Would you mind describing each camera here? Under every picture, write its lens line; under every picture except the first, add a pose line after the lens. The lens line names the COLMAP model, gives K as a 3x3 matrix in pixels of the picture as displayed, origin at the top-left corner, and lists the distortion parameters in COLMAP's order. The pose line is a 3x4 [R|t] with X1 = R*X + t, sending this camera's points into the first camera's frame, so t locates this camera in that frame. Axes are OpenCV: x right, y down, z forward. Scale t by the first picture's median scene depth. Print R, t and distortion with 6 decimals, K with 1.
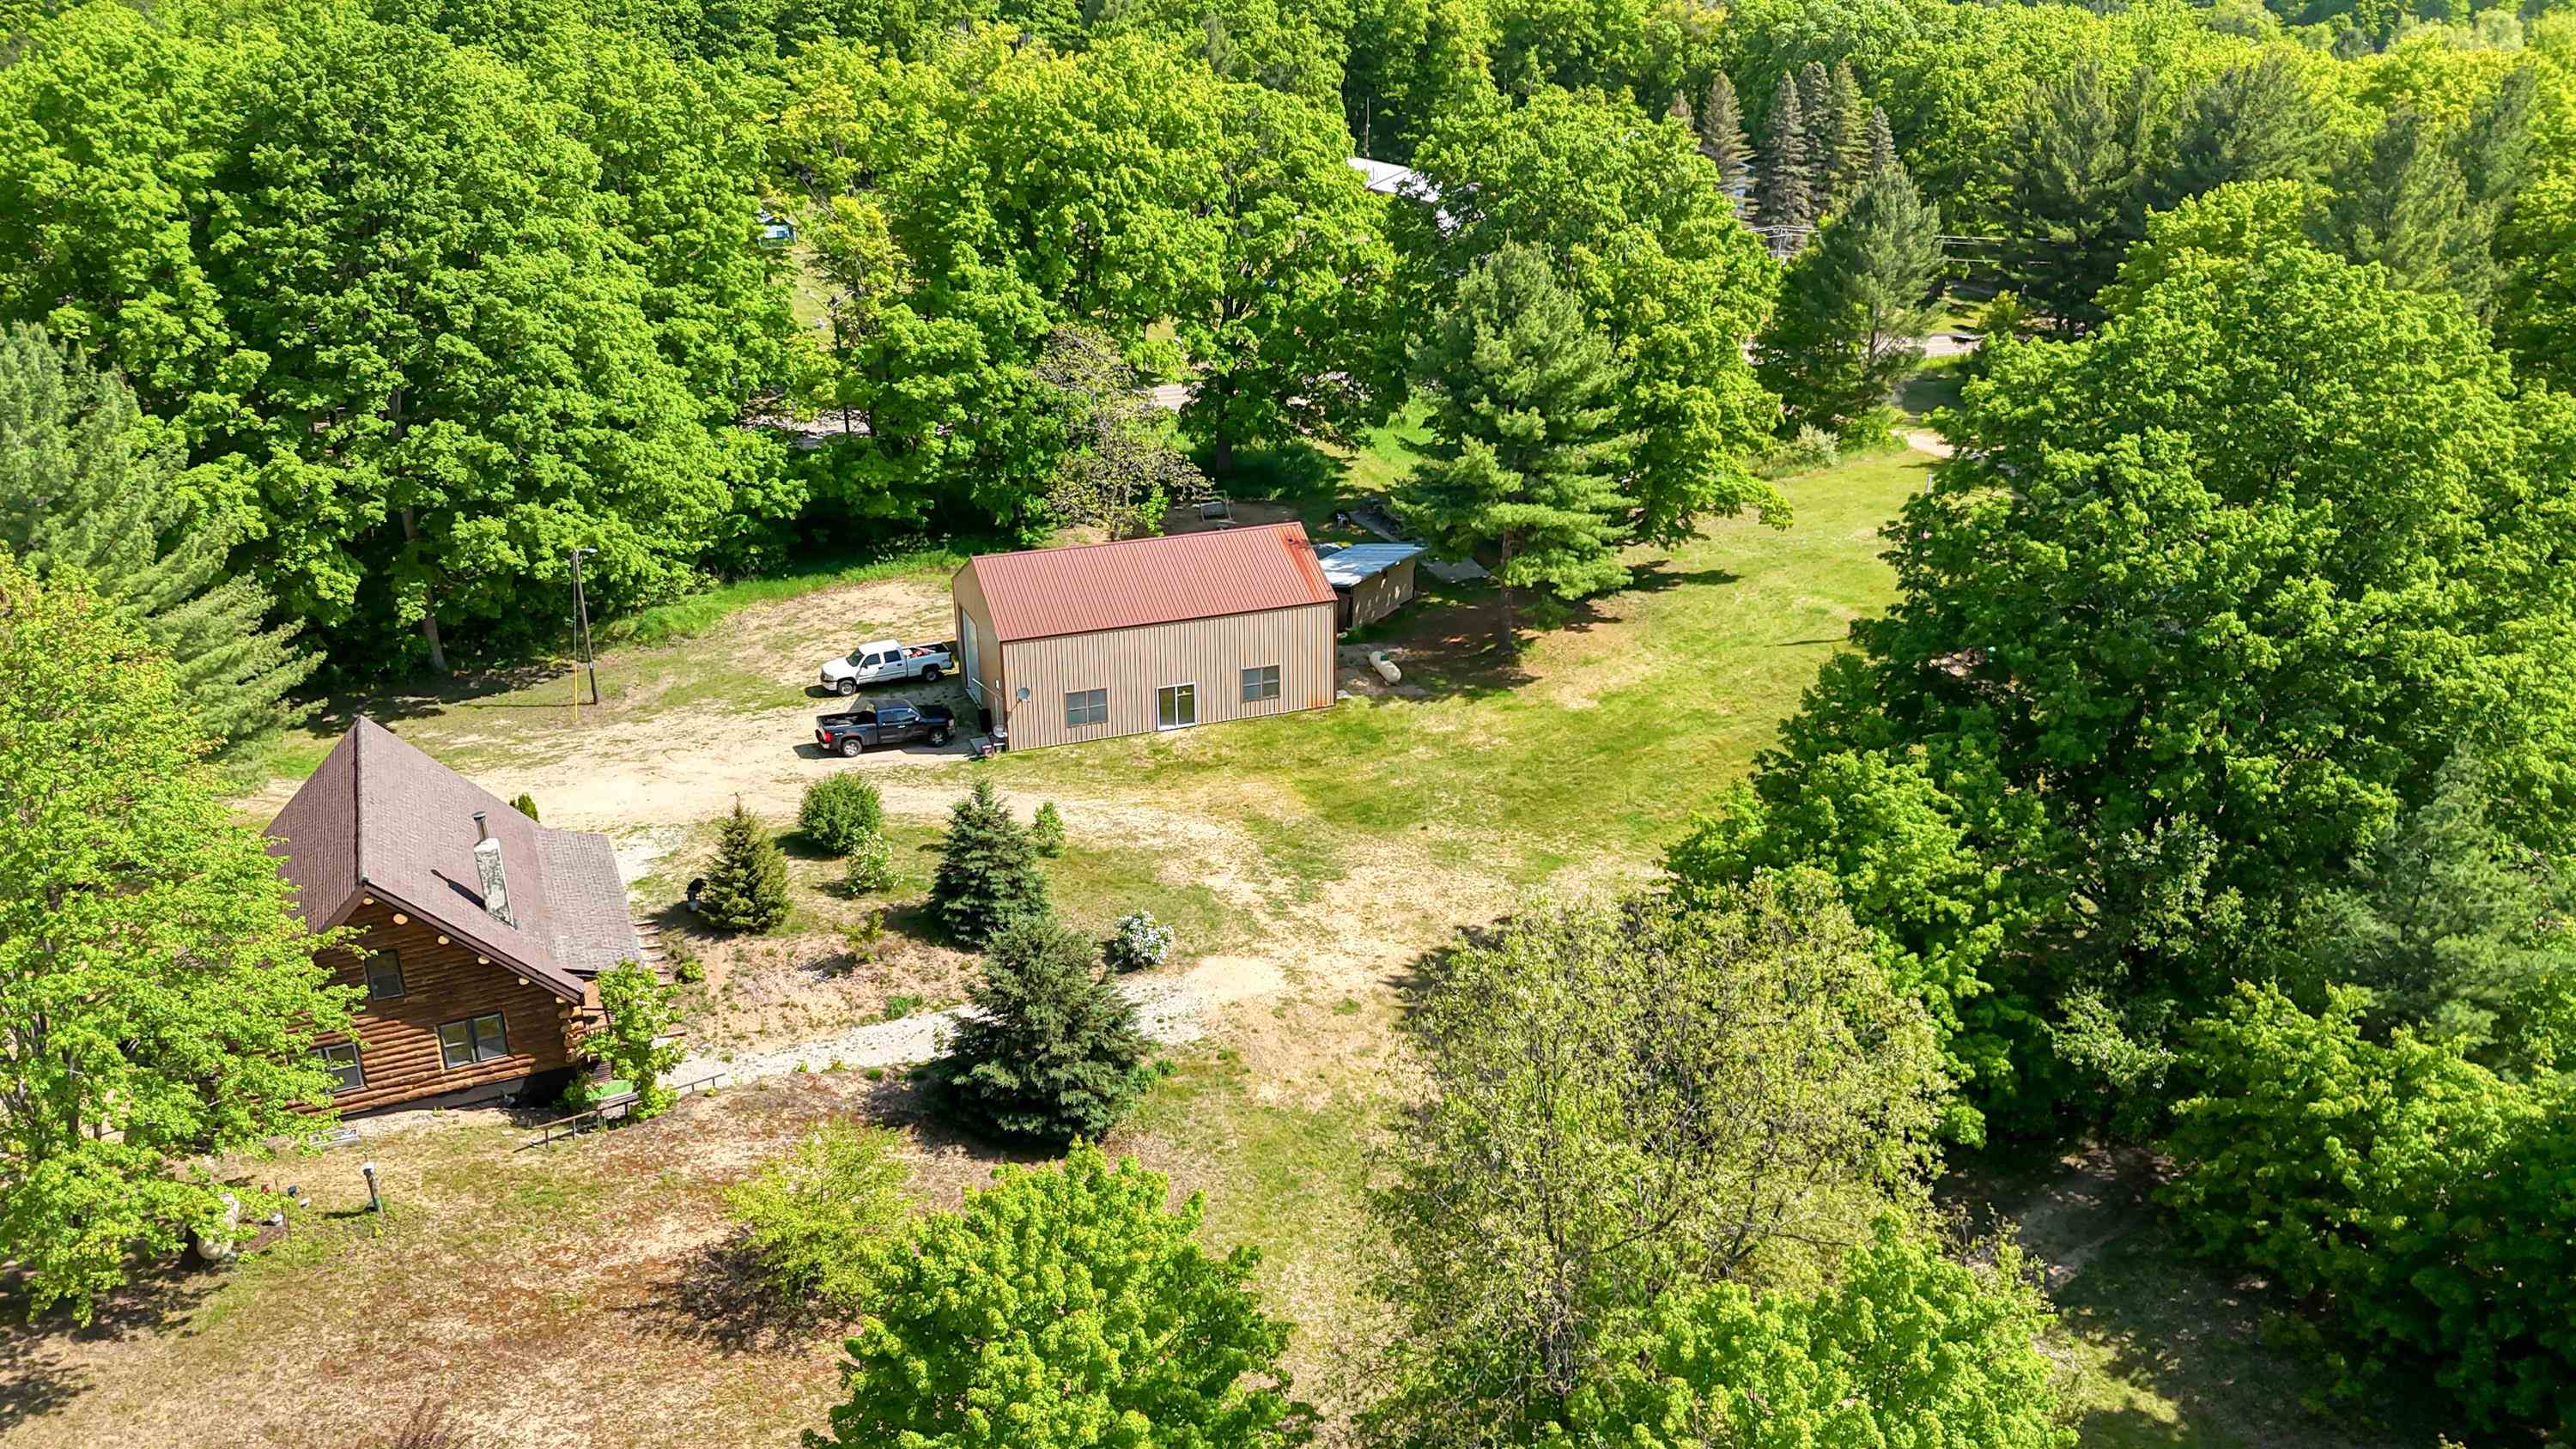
lens RADIAL K [[1891.3, 0, 1287.2], [0, 1891.3, 718.7], [0, 0, 1]] dist [0.066343, -0.064396]
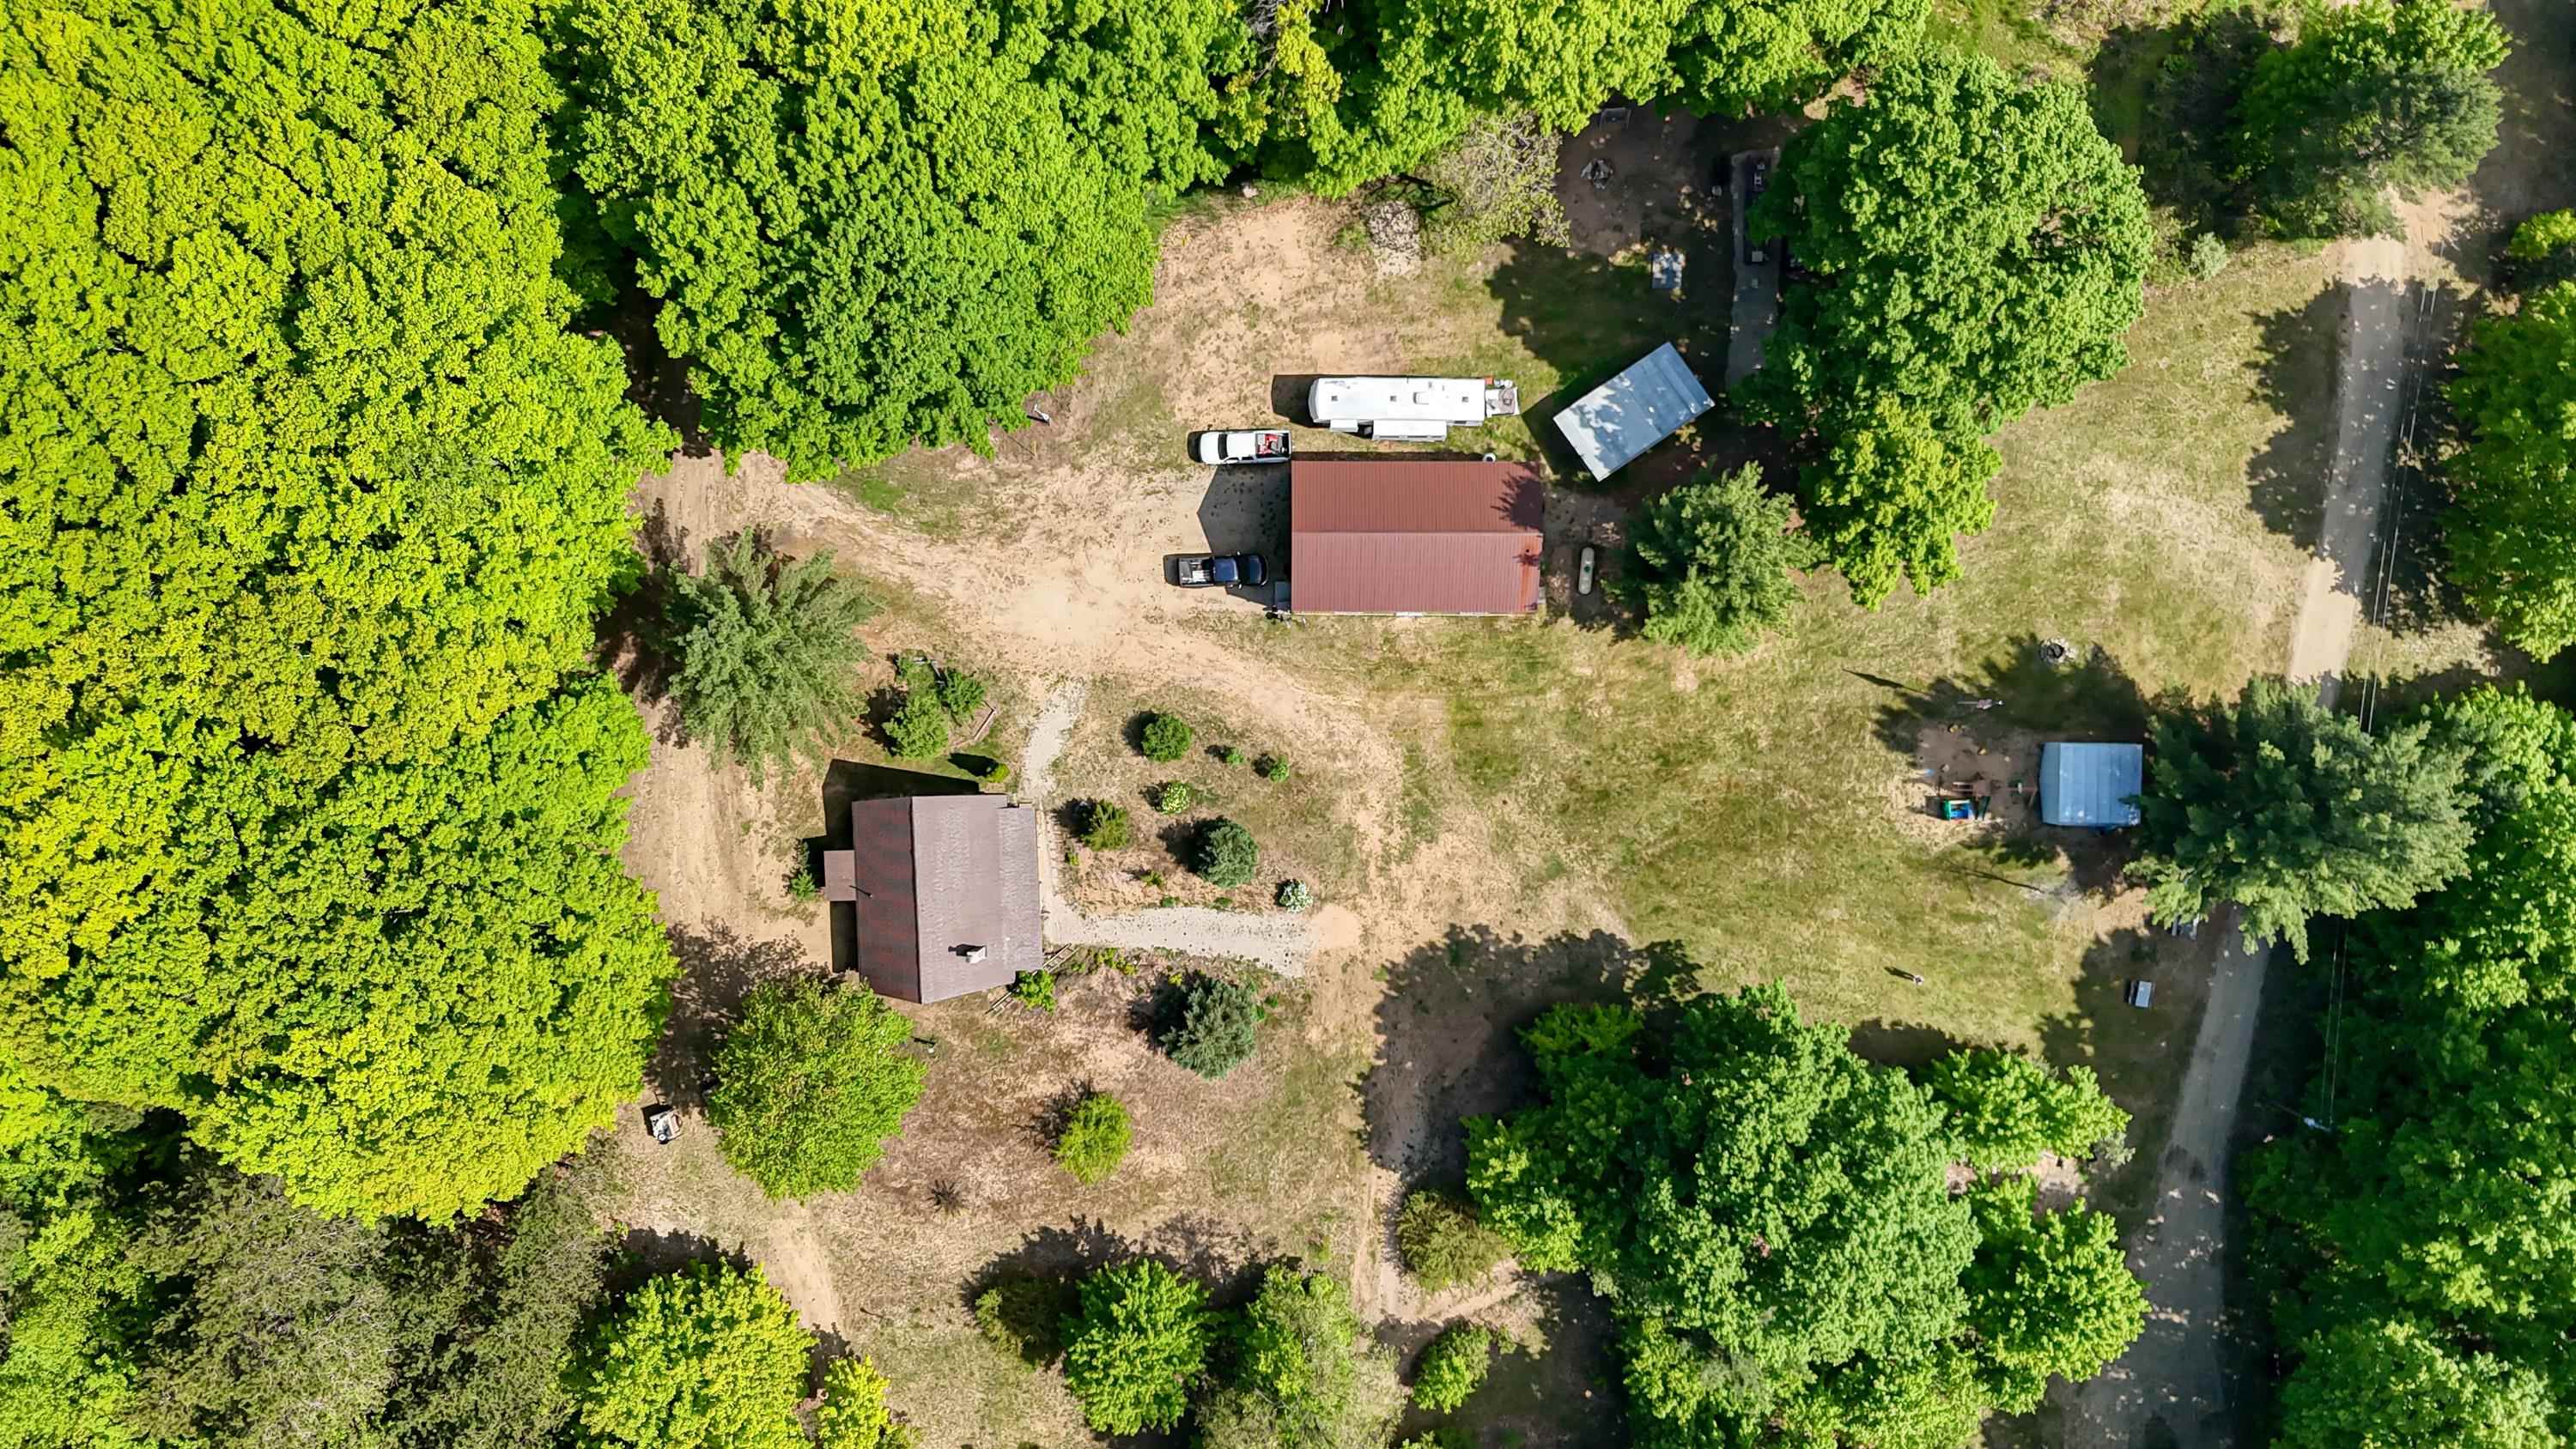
lens RADIAL K [[1875.2, 0, 1307.6], [0, 1875.2, 715.5], [0, 0, 1]] dist [0.057913, -0.046661]
pose [[0.928761, 0.370478, -0.012211, -0.093230], [-0.116596, 0.323251, 0.939103, -1.425908], [0.351864, -0.870779, 0.343419, 0.438004]]
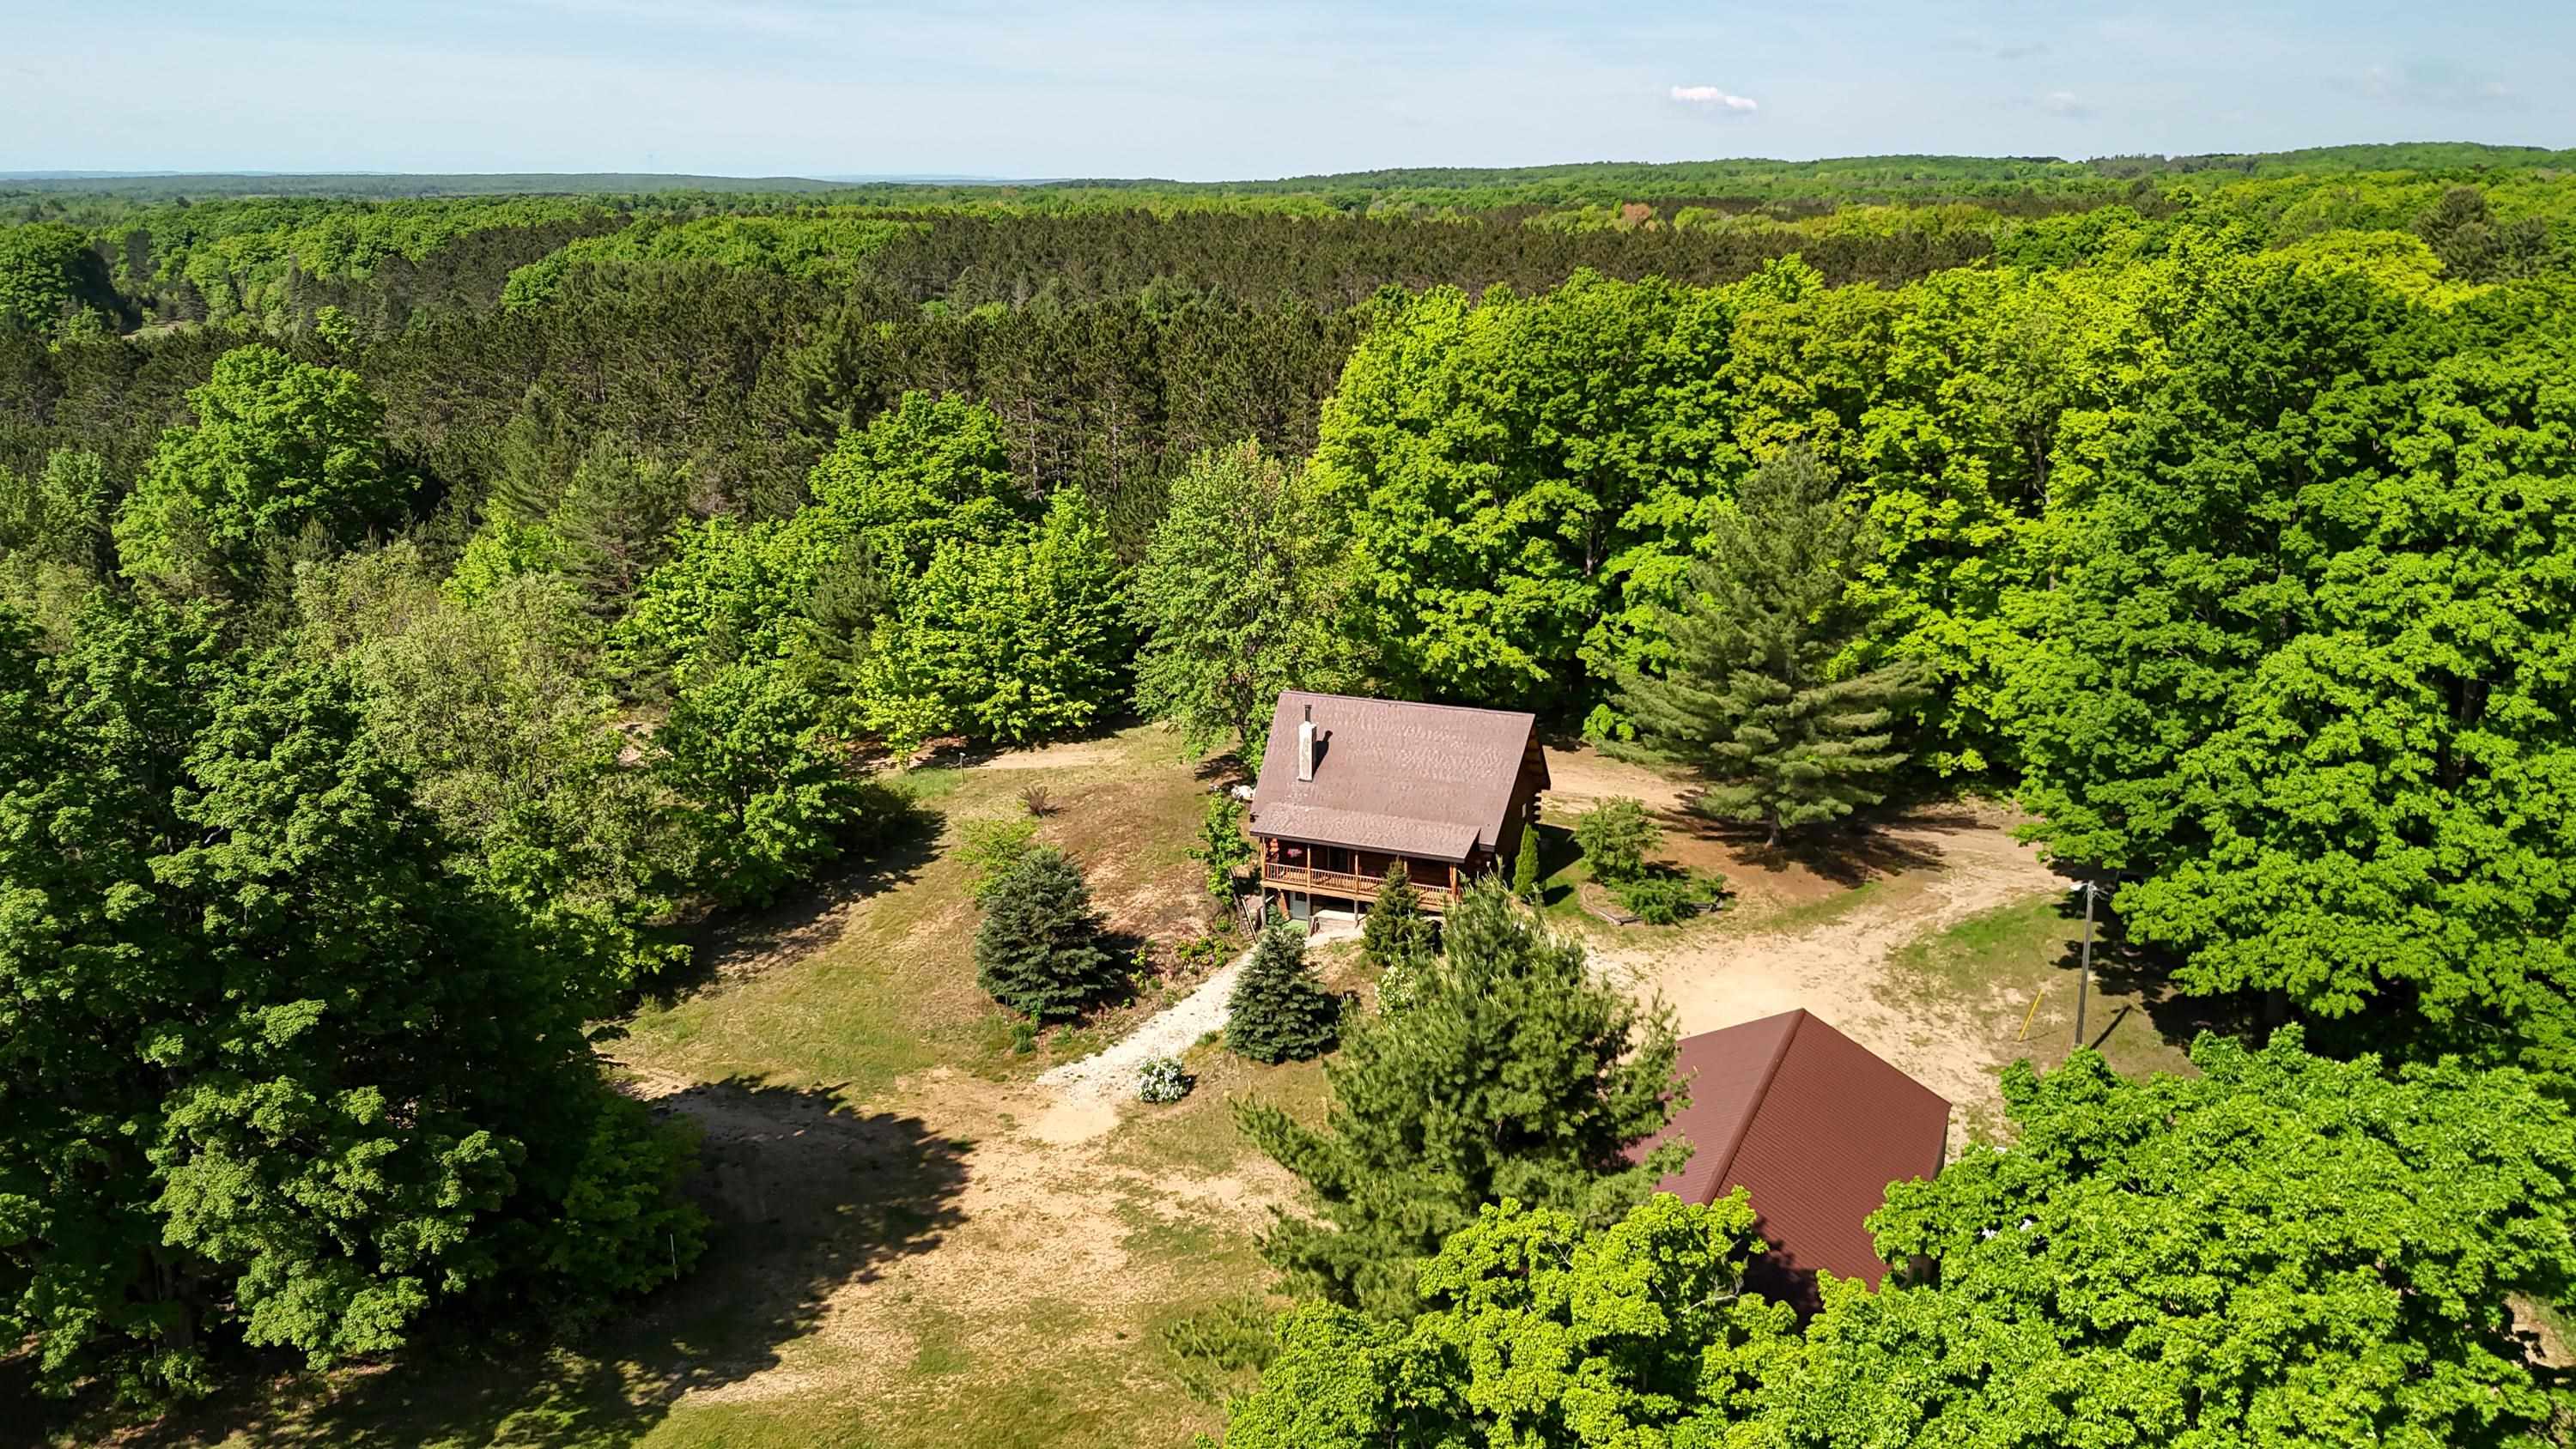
lens RADIAL K [[1891.3, 0, 1287.2], [0, 1891.3, 718.7], [0, 0, 1]] dist [0.066343, -0.064396]
pose [[-0.728784, 0.189360, -0.658040, 0.461948], [-0.243143, 0.826813, 0.507210, -0.526222], [0.640121, 0.529644, -0.556526, 1.299256]]
